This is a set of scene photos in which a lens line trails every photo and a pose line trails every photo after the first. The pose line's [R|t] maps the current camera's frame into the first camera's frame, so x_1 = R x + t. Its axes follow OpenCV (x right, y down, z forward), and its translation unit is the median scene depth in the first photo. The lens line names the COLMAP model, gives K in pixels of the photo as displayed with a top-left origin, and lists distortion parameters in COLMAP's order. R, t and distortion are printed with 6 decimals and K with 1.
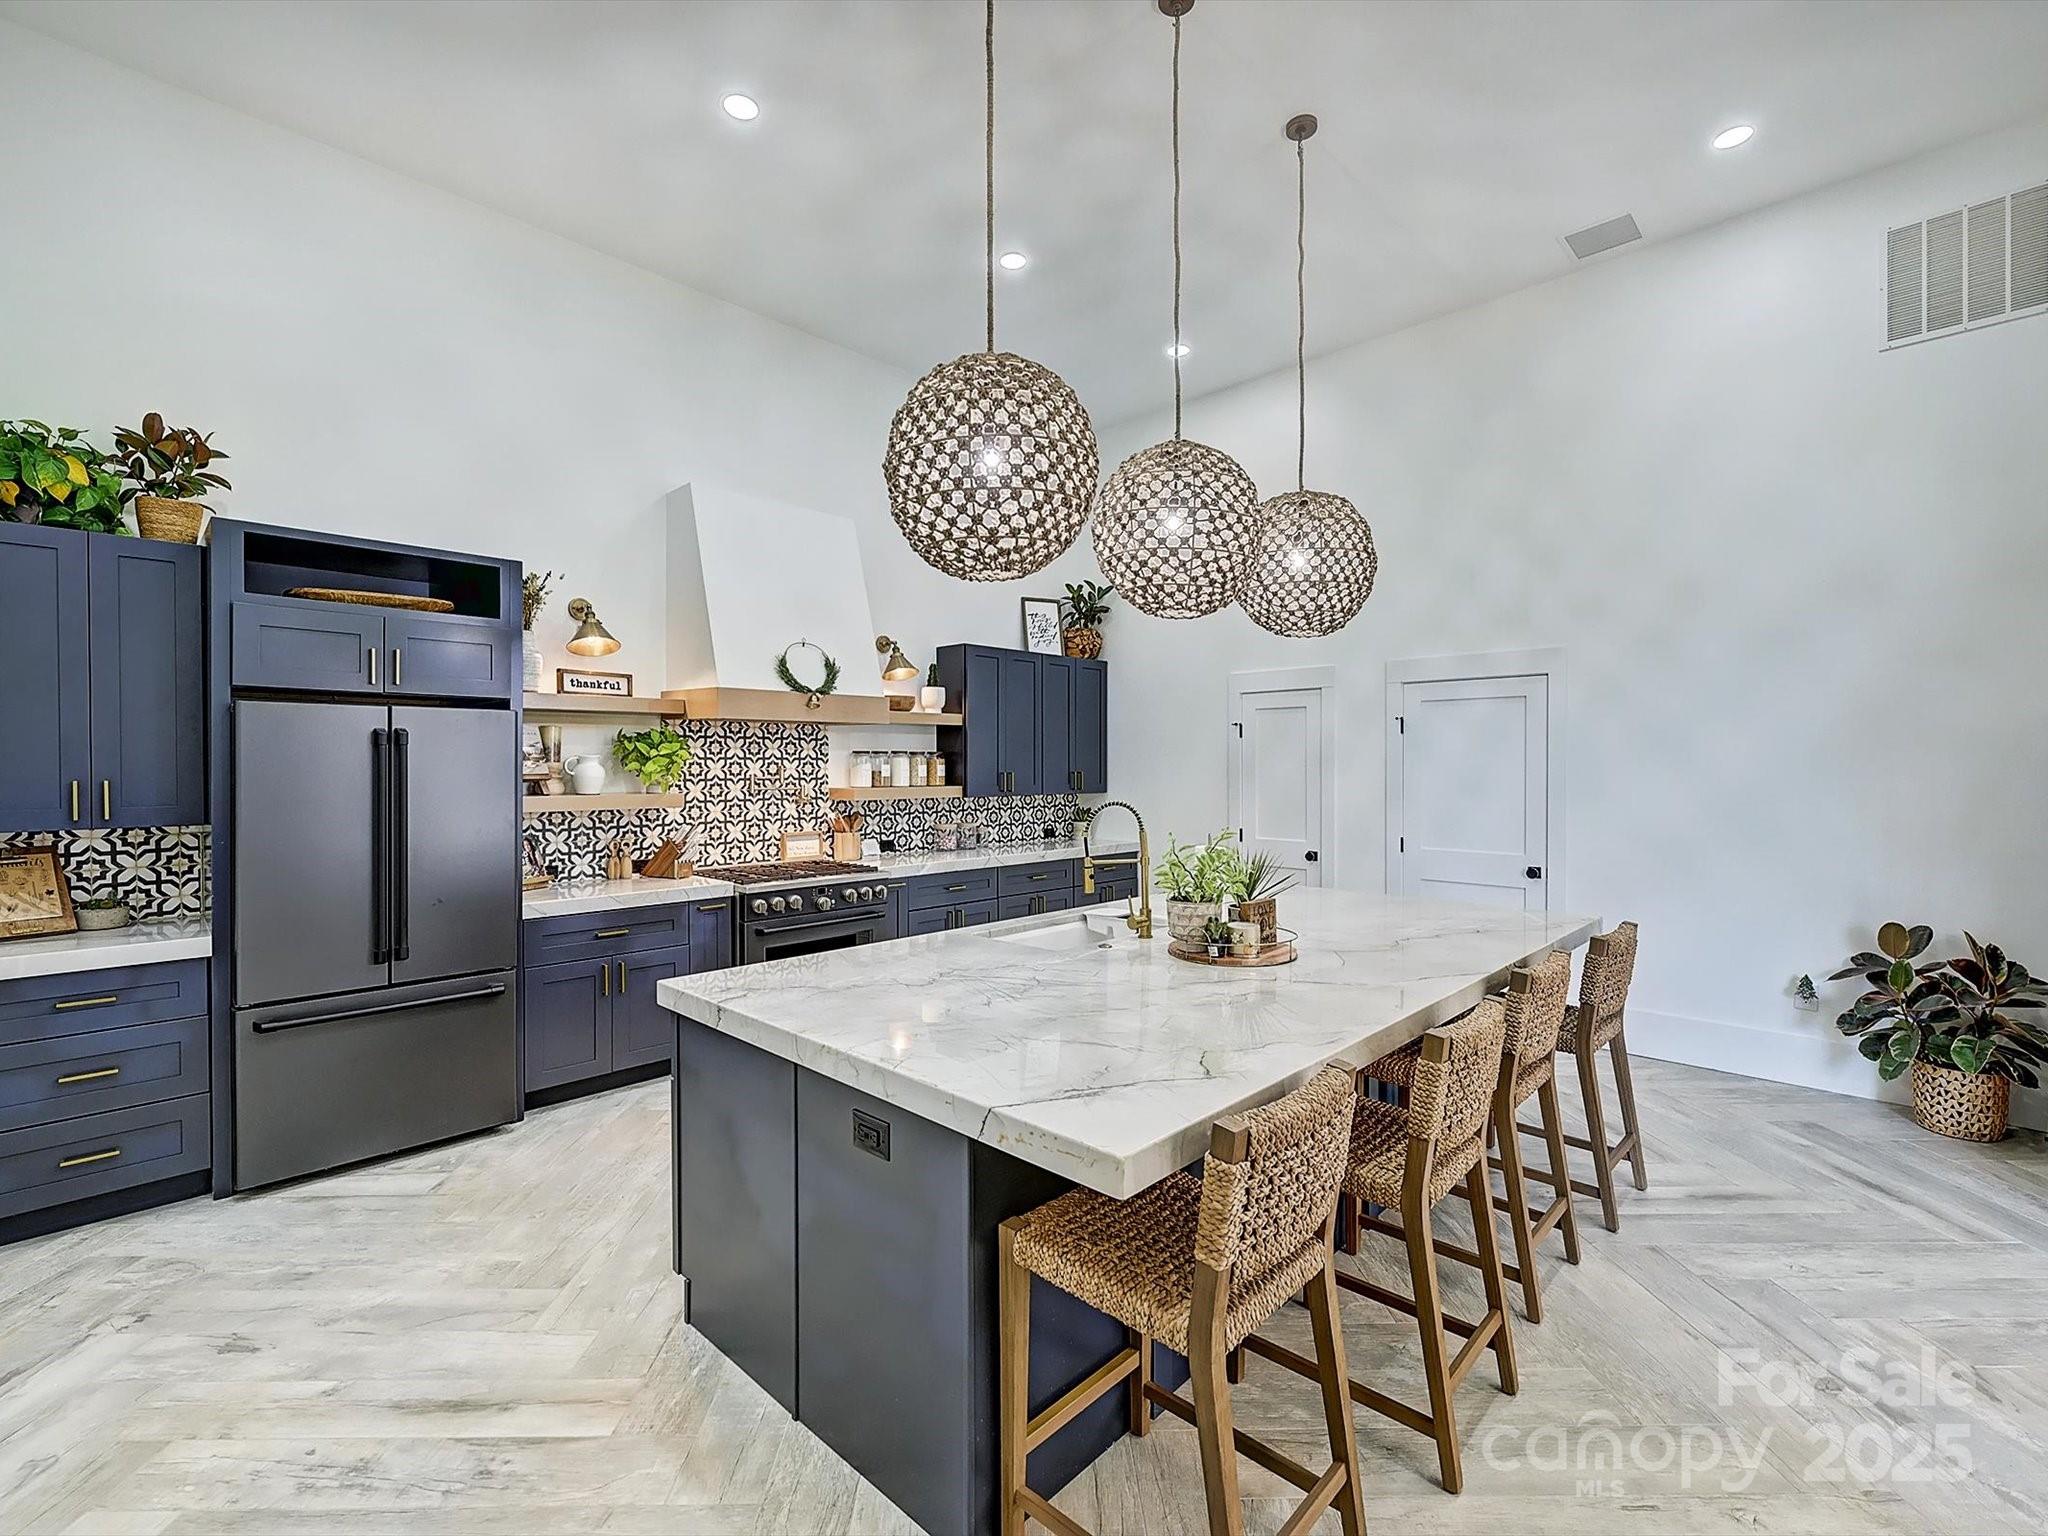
lens RADIAL K [[1070.5, 0, 992.1], [0, 1070.5, 770.2], [0, 0, 1]] dist [0.029744, -0.000232]
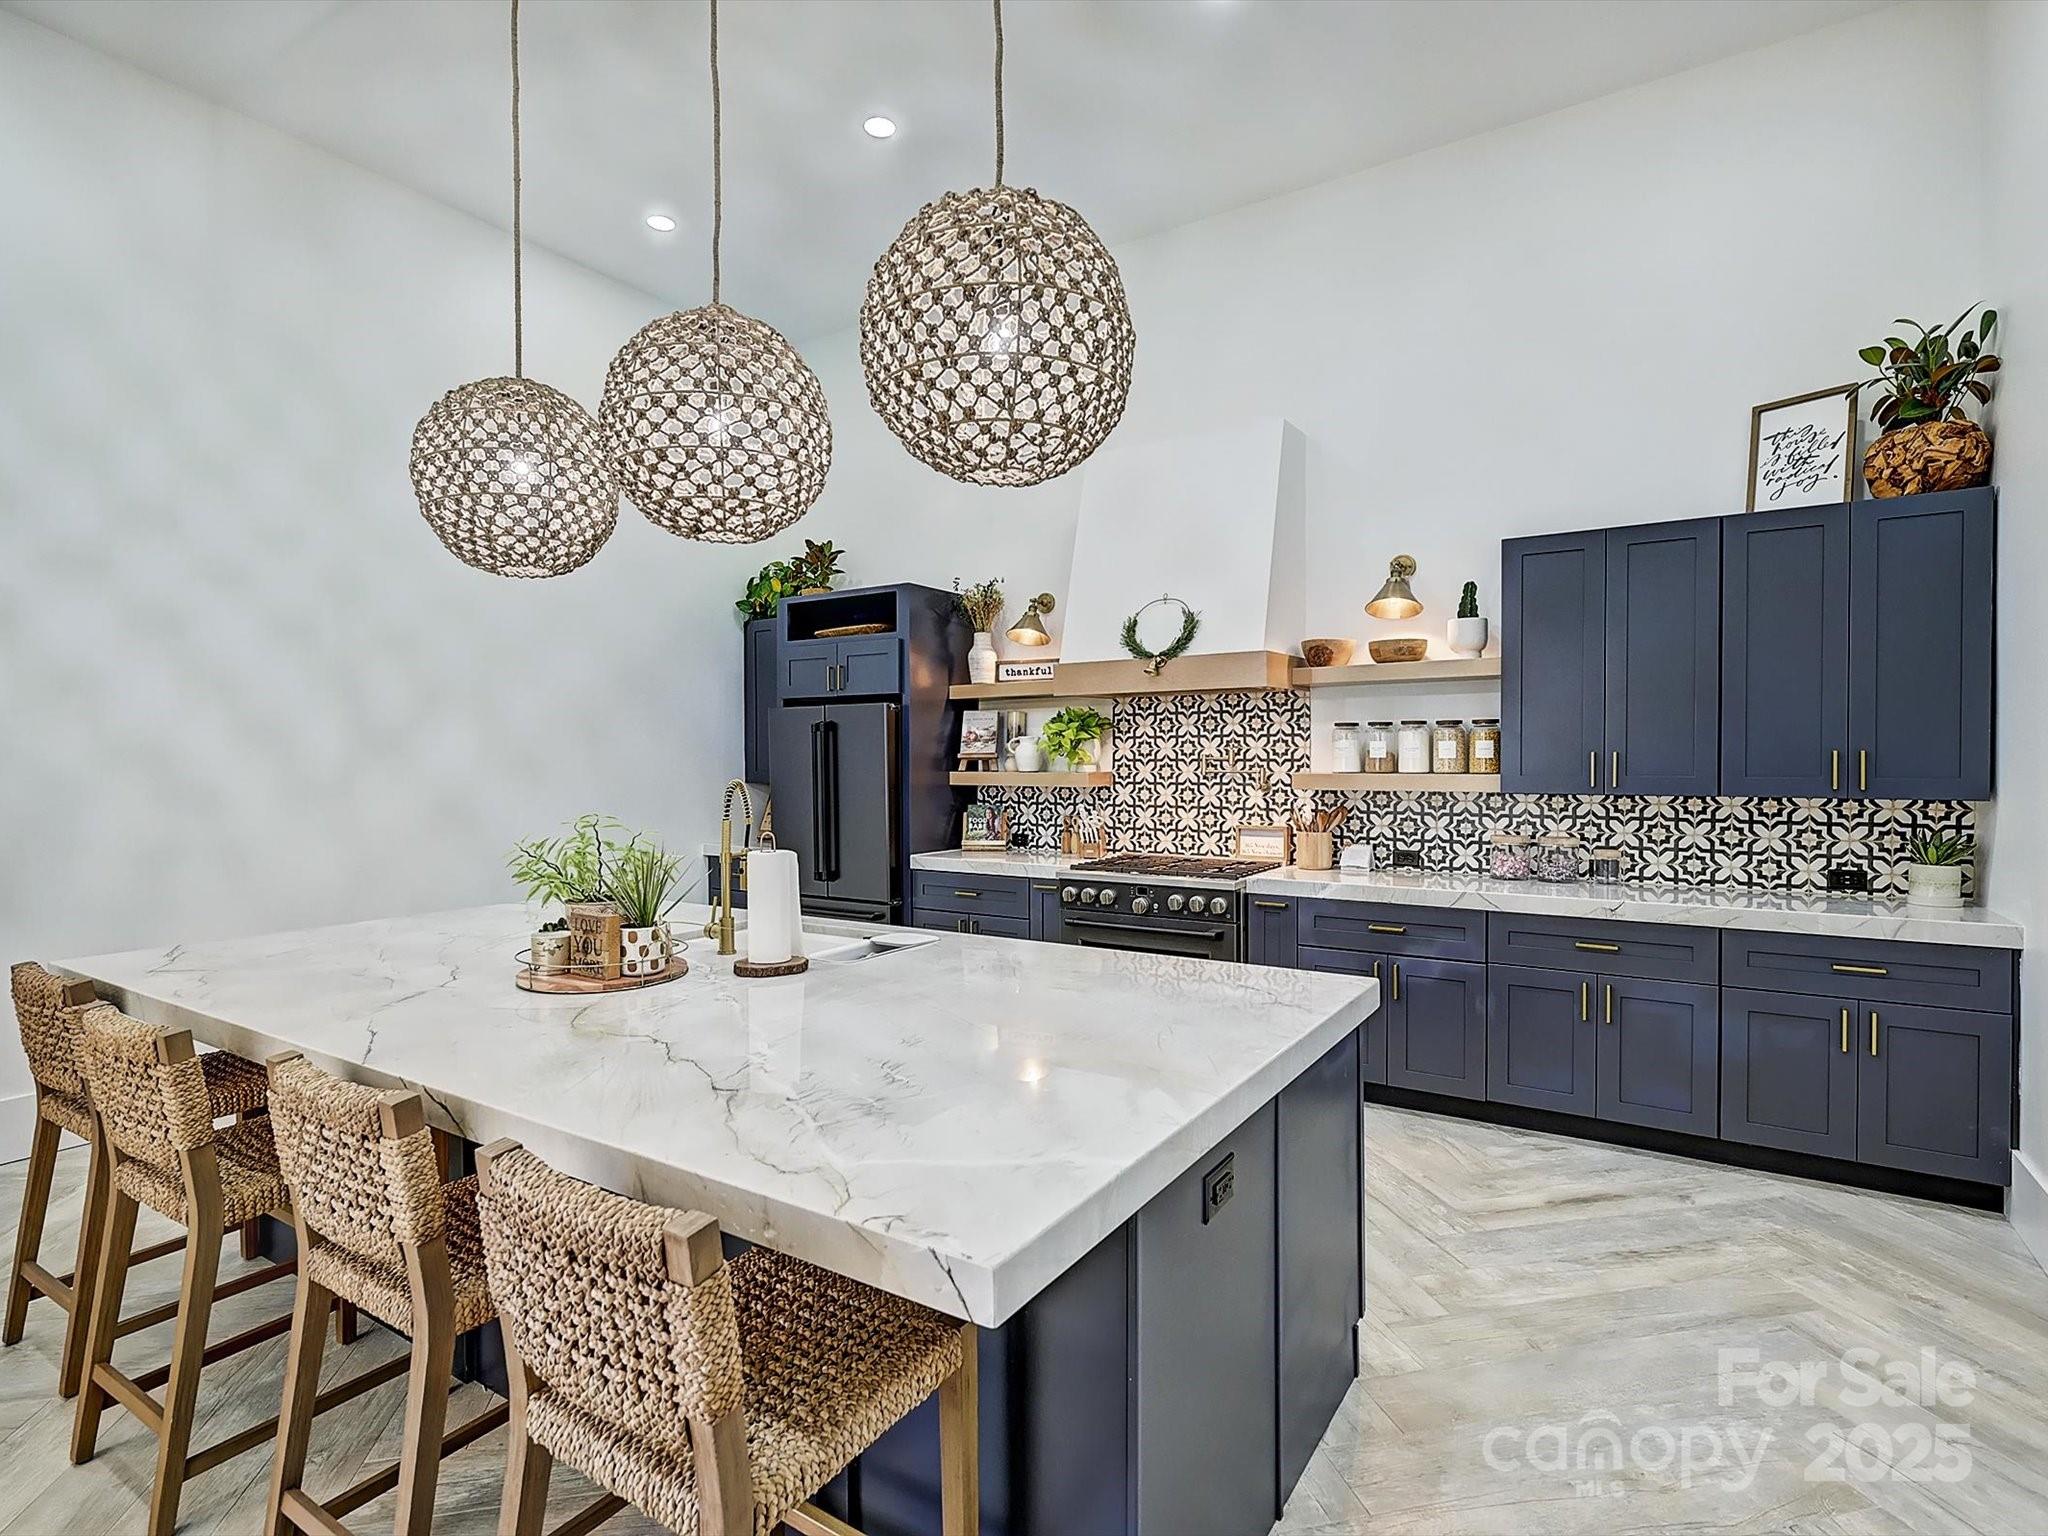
lens RADIAL K [[1070.5, 0, 992.1], [0, 1070.5, 770.2], [0, 0, 1]] dist [0.029744, -0.000232]
pose [[0.136025, 0.022246, -0.990456, 0.554254], [0.004652, 0.999723, 0.023093, -0.003785], [0.990695, -0.007749, 0.135884, 0.642125]]
